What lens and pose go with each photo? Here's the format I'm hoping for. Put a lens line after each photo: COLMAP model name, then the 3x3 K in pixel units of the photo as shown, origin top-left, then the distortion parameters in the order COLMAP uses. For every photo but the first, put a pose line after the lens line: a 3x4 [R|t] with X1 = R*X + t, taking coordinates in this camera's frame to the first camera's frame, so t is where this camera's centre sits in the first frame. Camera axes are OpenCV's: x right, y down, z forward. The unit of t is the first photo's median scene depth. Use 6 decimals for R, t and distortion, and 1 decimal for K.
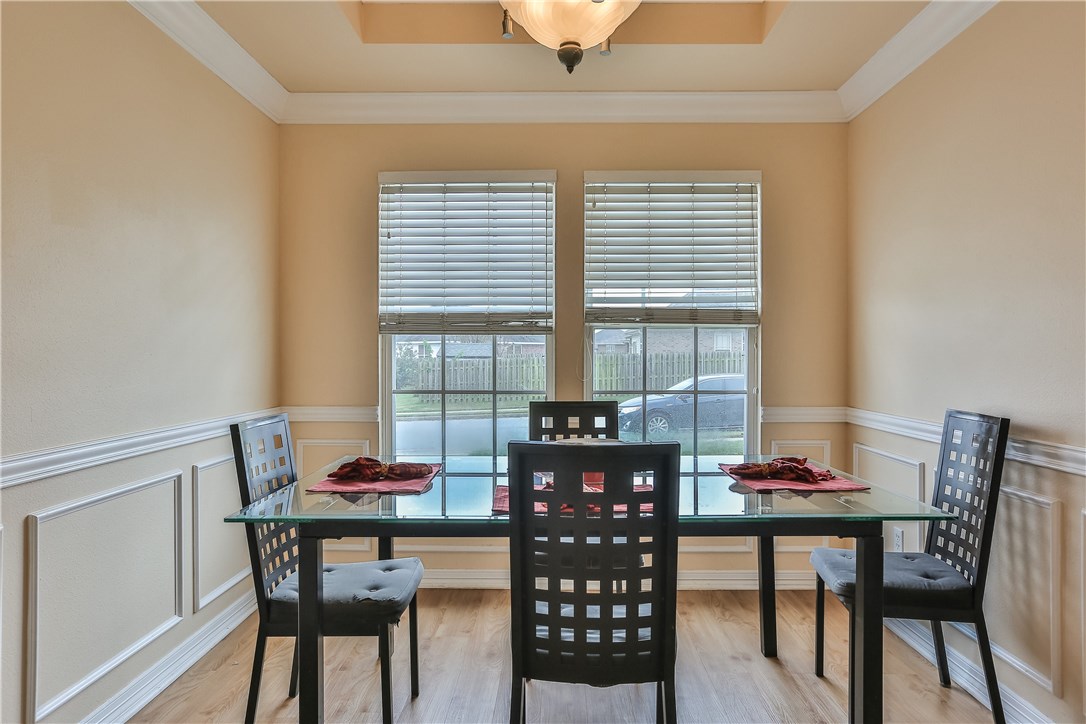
lens RADIAL K [[687.2, 0, 543.0], [0, 687.2, 362.0], [0, 0, 1]] dist [0.003760, -0.000040]
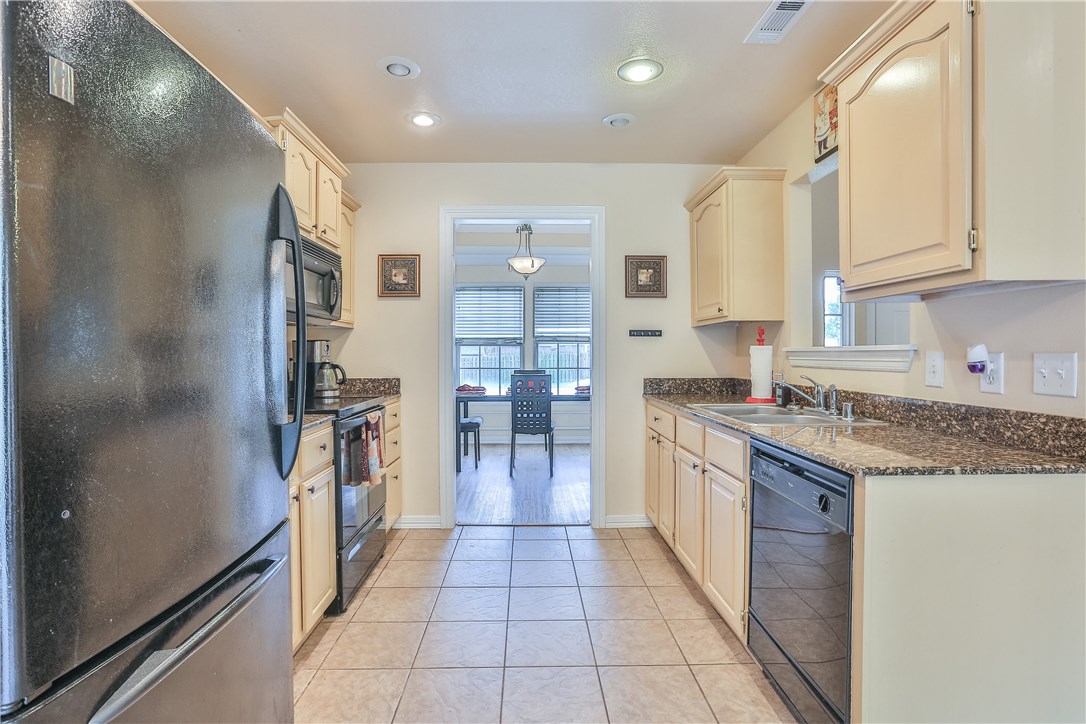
lens RADIAL K [[526.8, 0, 544.1], [0, 526.8, 355.5], [0, 0, 1]] dist [-0.042140, 0.001358]
pose [[0.998687, -0.002746, 0.051161, -0.005983], [0.003023, 0.999981, -0.005347, 0.007029], [-0.051145, 0.005495, 0.998676, -1.007568]]
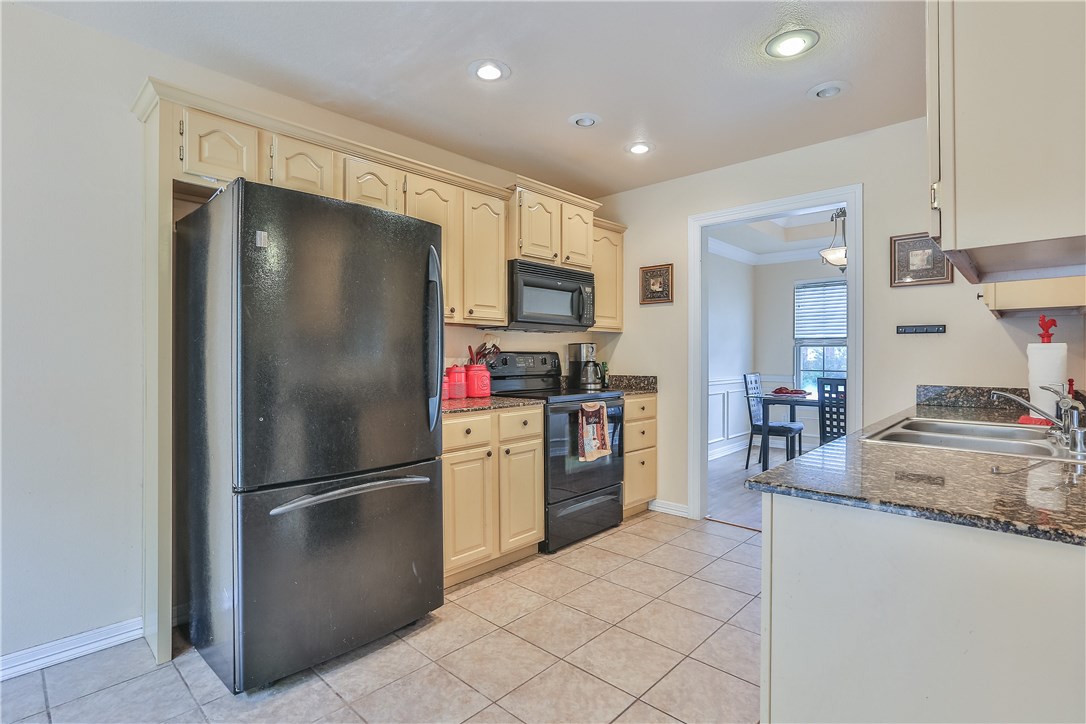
lens RADIAL K [[526.8, 0, 544.1], [0, 526.8, 355.5], [0, 0, 1]] dist [-0.042140, 0.001358]
pose [[0.746754, 0.000755, -0.665100, 0.334285], [-0.006872, 0.999955, -0.006580, 0.009058], [0.665065, 0.009485, 0.746725, -0.990483]]
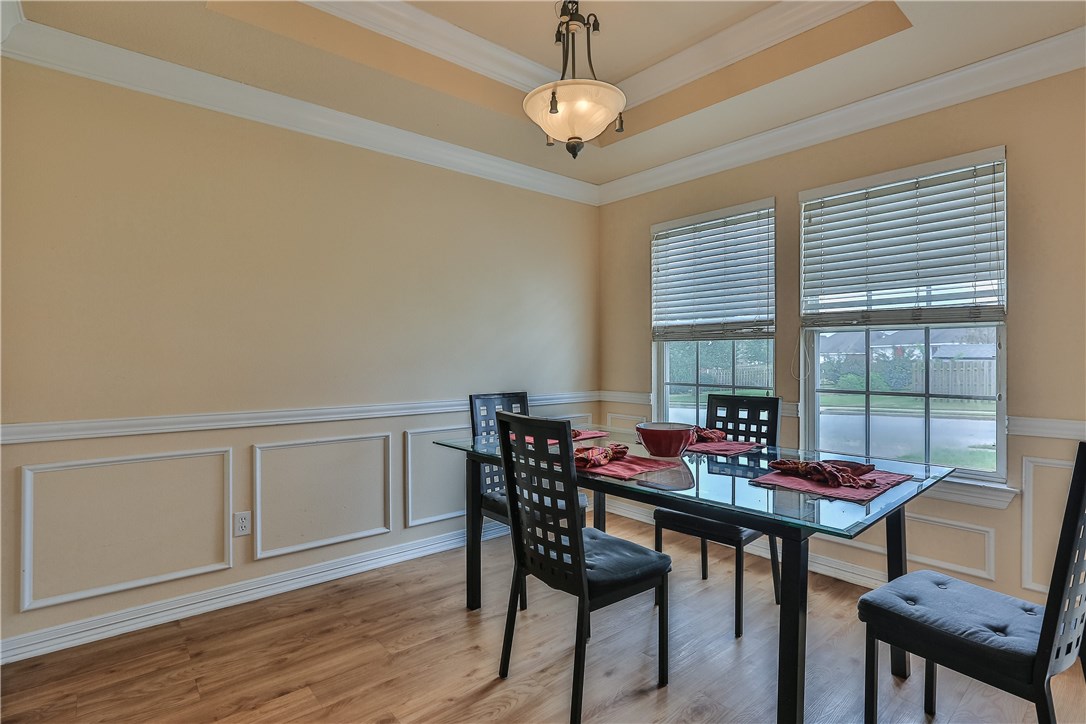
lens RADIAL K [[537.7, 0, 545.5], [0, 537.7, 356.4], [0, 0, 1]] dist [0.001338, 0.000942]
pose [[0.670170, -0.000705, -0.742208, 0.429854], [-0.007041, 0.999949, -0.007307, -0.001371], [0.742174, 0.010123, 0.670130, 0.111106]]
